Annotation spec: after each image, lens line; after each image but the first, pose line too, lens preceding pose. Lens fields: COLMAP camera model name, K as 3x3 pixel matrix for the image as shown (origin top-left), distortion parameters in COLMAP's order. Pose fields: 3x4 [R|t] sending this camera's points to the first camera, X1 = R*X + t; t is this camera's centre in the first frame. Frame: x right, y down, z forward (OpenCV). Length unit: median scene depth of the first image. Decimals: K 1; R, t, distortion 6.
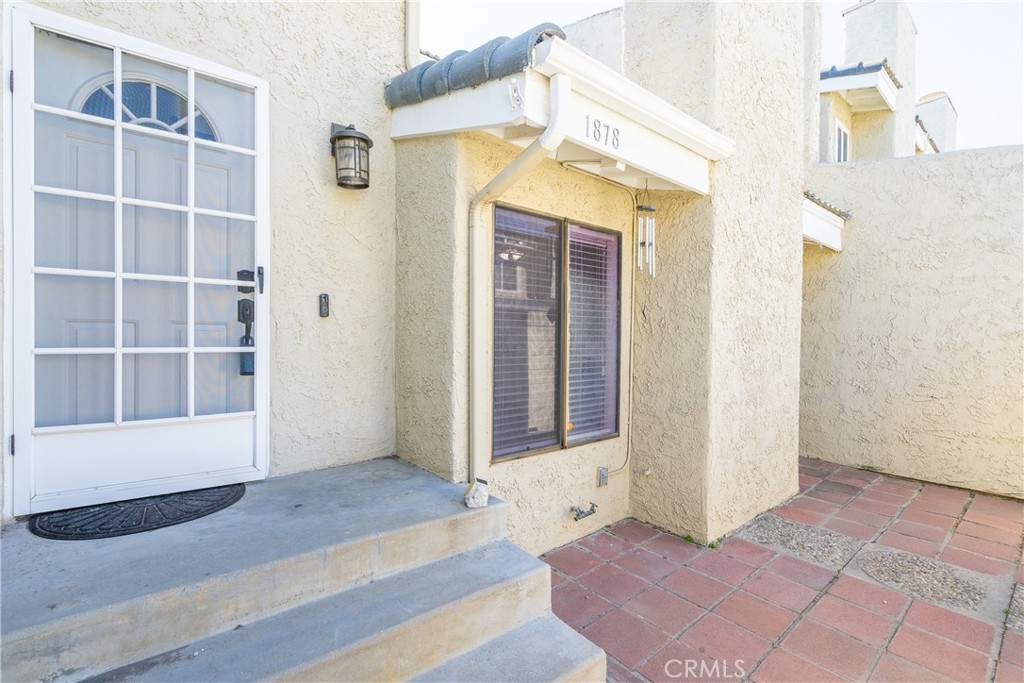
lens RADIAL K [[470.9, 0, 511.9], [0, 470.9, 334.4], [0, 0, 1]] dist [-0.001491, 0.000231]
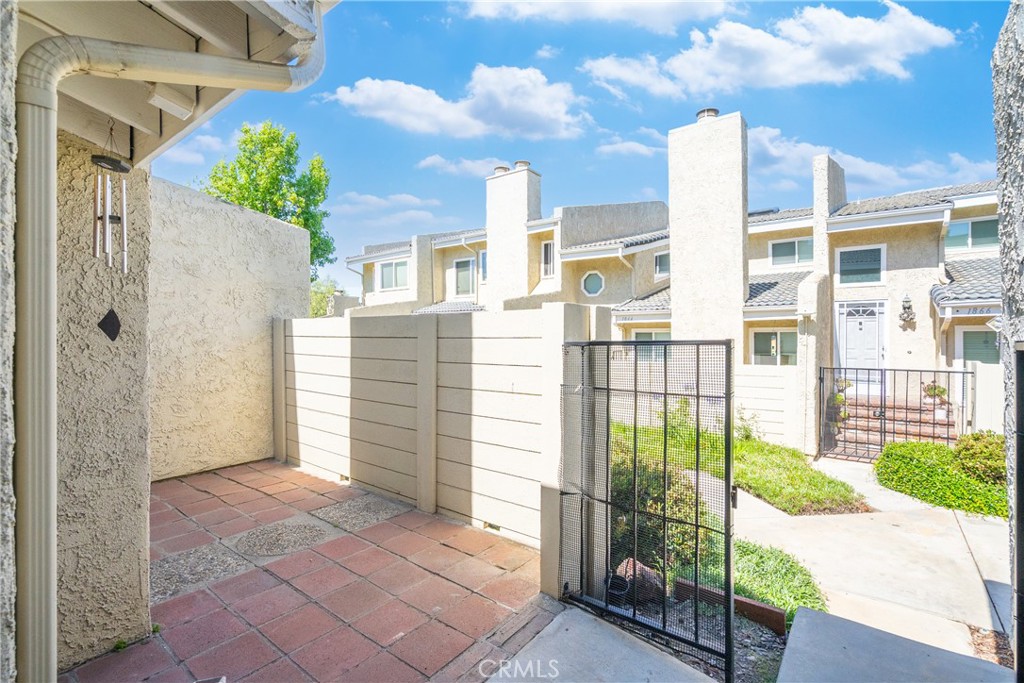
lens RADIAL K [[470.9, 0, 511.9], [0, 470.9, 334.4], [0, 0, 1]] dist [-0.001491, 0.000231]
pose [[-0.205492, -0.007853, 0.978627, -0.406116], [0.004819, 0.999948, 0.009036, -0.033721], [-0.978647, 0.006573, -0.205444, 0.537815]]
